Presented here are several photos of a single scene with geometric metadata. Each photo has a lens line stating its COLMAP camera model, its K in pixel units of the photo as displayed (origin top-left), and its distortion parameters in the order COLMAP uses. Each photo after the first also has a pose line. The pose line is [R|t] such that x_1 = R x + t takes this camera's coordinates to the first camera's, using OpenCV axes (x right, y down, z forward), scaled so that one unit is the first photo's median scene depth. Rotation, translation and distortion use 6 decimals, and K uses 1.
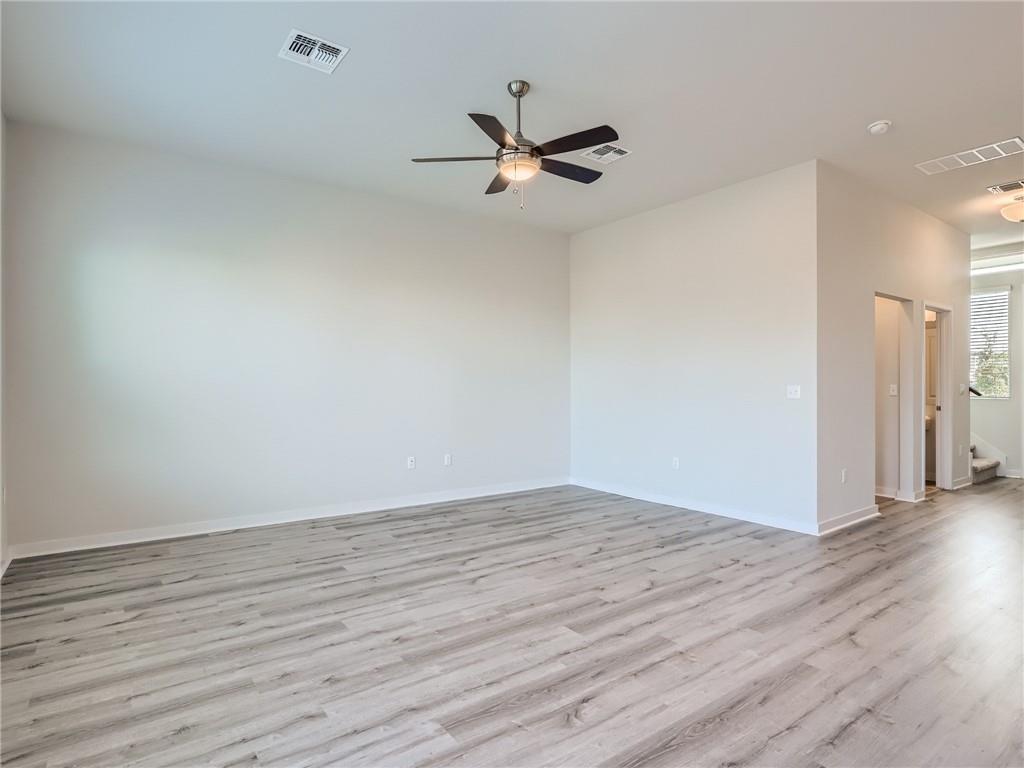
lens RADIAL K [[557.2, 0, 513.6], [0, 557.2, 383.0], [0, 0, 1]] dist [-0.040379, 0.016894]
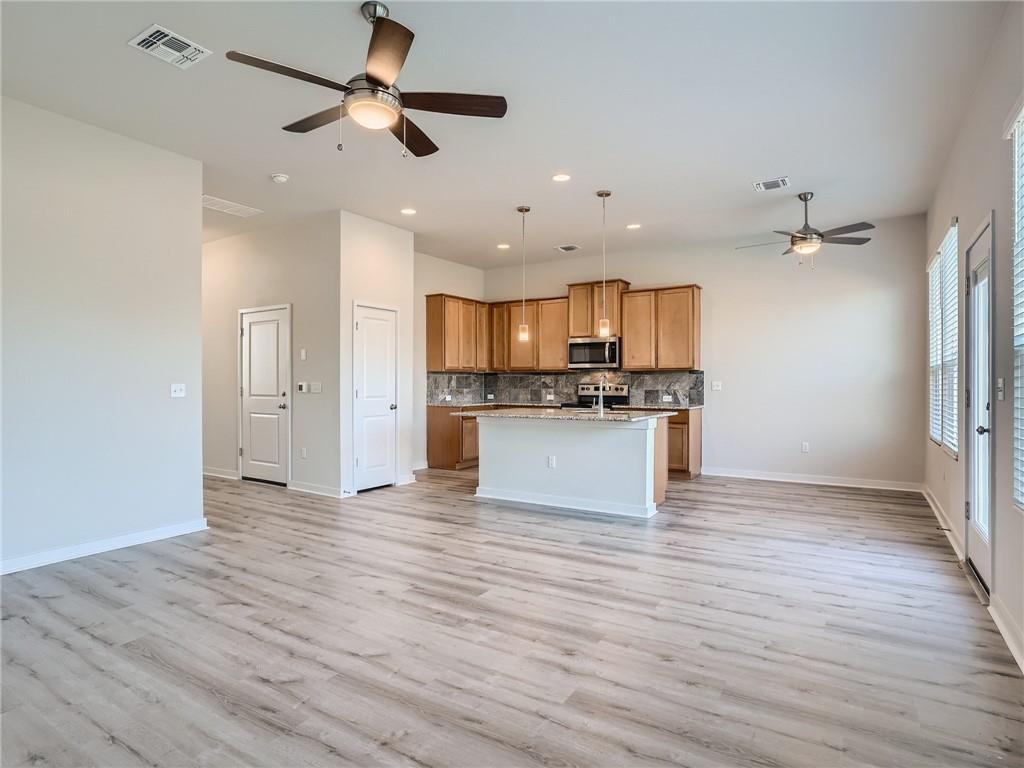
lens RADIAL K [[557.2, 0, 509.8], [0, 557.2, 382.9], [0, 0, 1]] dist [-0.040379, 0.016894]
pose [[-0.360975, -0.000335, 0.932576, -0.767796], [-0.000611, 1.000000, 0.000123, 0.004138], [-0.932575, -0.000526, -0.360975, 1.052285]]
